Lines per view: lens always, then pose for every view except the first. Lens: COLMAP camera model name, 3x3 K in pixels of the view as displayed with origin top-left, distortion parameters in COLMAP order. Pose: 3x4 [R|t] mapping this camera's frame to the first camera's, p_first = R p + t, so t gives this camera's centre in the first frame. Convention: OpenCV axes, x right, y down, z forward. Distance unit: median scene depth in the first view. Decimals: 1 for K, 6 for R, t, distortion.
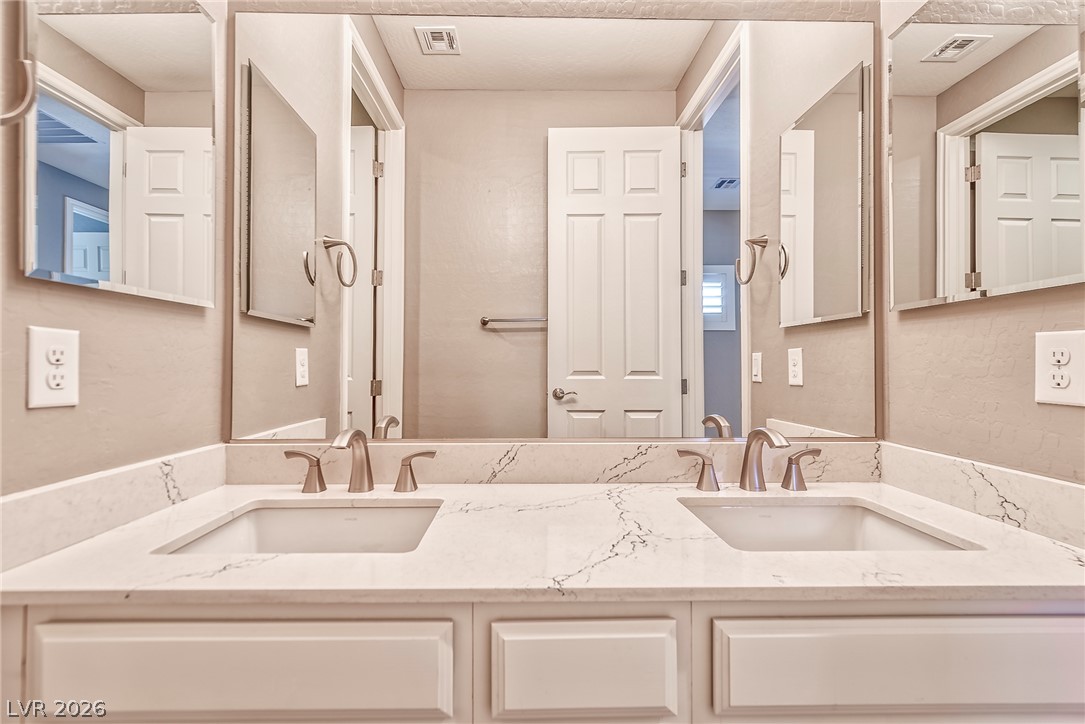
lens RADIAL K [[475.0, 0, 538.2], [0, 475.0, 357.5], [0, 0, 1]] dist [0.000259, -0.000094]
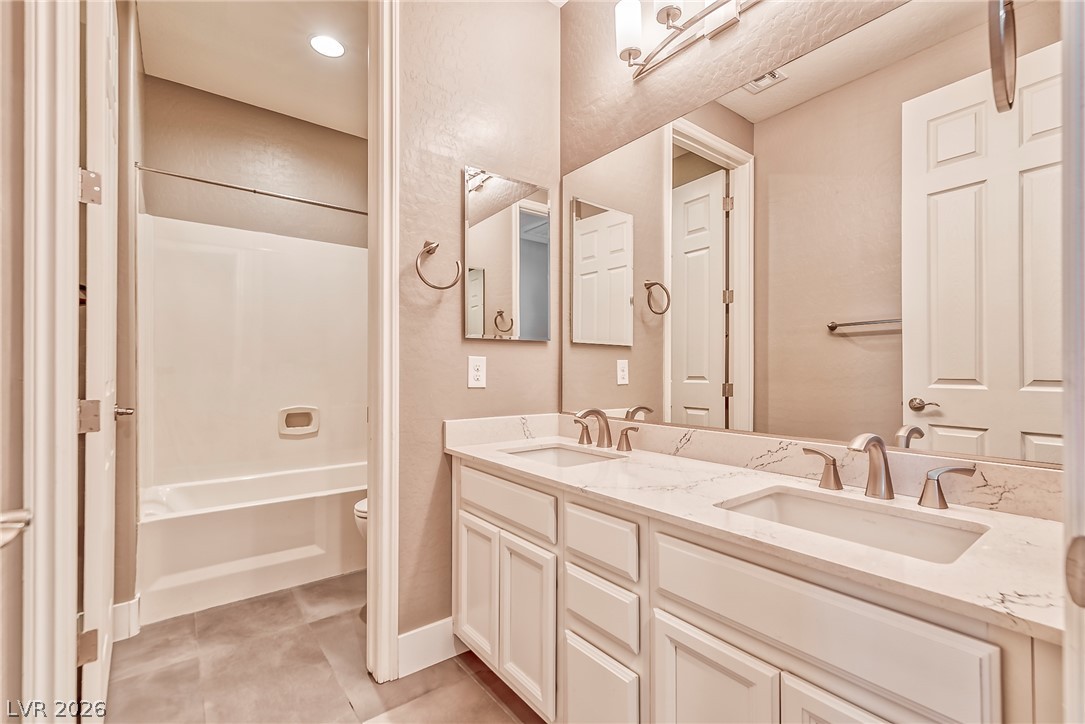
lens RADIAL K [[473.7, 0, 554.3], [0, 473.7, 361.0], [0, 0, 1]] dist [0.000382, 0.000137]
pose [[0.605387, -0.016690, -0.795756, 0.498575], [0.012432, 0.999856, -0.011512, -0.001288], [0.795834, -0.002924, 0.605507, -0.078450]]
